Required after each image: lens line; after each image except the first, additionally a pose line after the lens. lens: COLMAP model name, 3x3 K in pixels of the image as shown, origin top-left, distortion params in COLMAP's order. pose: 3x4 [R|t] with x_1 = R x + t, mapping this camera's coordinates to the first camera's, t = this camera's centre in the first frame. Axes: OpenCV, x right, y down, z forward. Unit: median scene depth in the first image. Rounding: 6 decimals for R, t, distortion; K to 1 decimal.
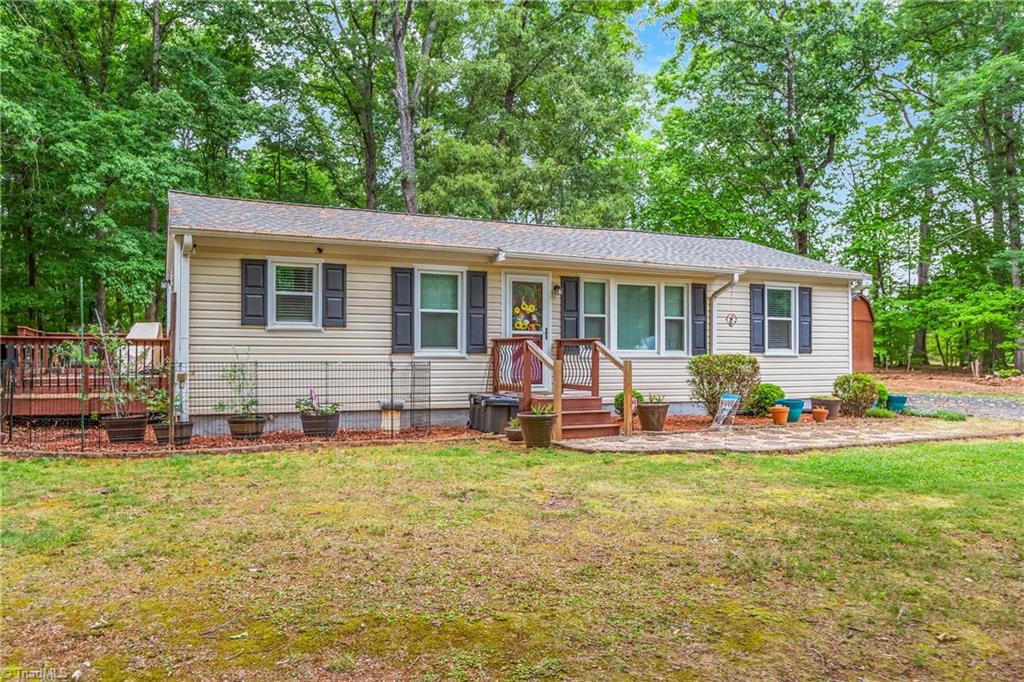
lens RADIAL K [[763.0, 0, 514.1], [0, 763.0, 342.9], [0, 0, 1]] dist [0.003421, 0.005665]
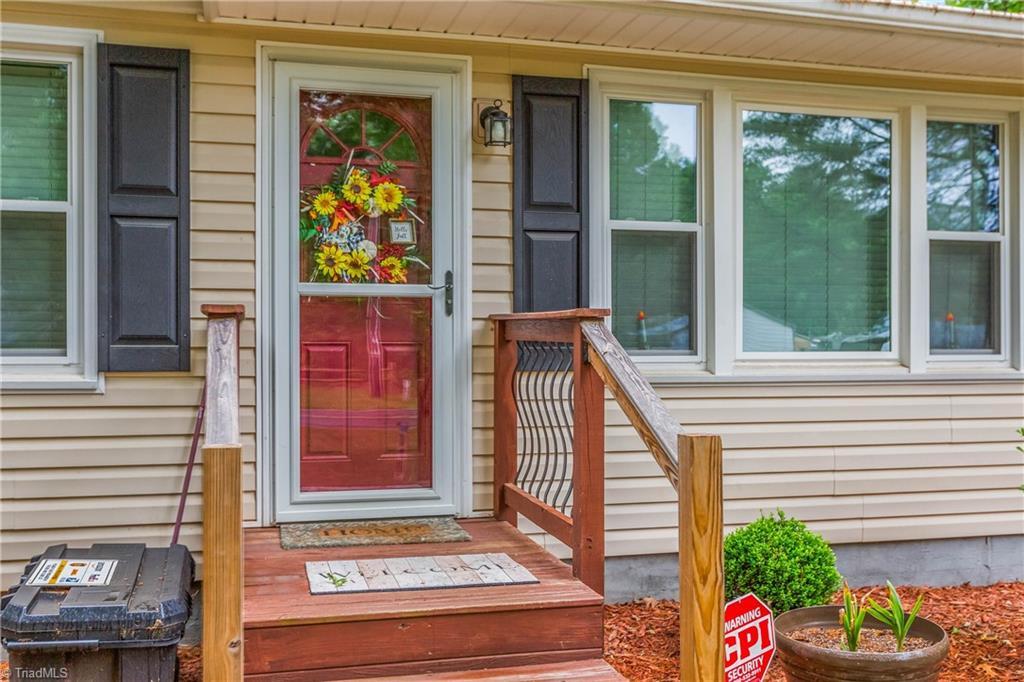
lens RADIAL K [[1014.1, 0, 511.7], [0, 1014.1, 348.5], [0, 0, 1]] dist [0.008223, 0.000000]
pose [[0.982309, 0.000238, -0.187266, 0.131466], [0.005067, 0.999599, 0.027852, -0.002894], [0.187198, -0.028308, 0.981914, 0.678347]]
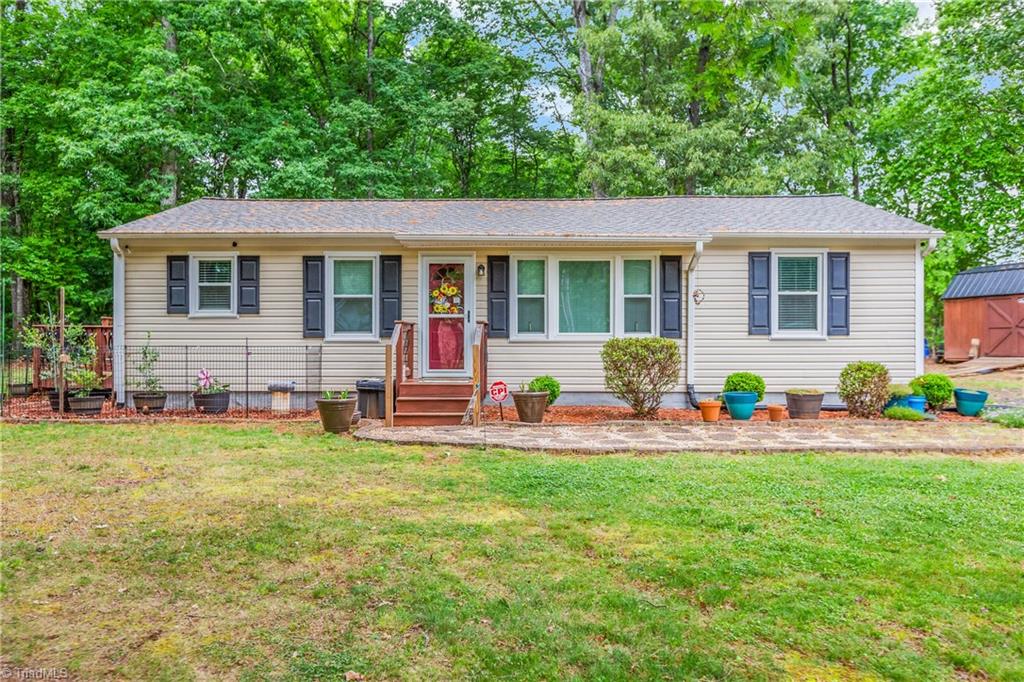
lens RADIAL K [[786.5, 0, 521.4], [0, 786.5, 338.5], [0, 0, 1]] dist [0.007134, -0.003687]
pose [[0.901039, -0.003267, -0.433725, 0.541792], [0.010085, 0.999859, 0.013419, 0.002932], [0.433620, -0.016465, 0.900945, 0.143059]]
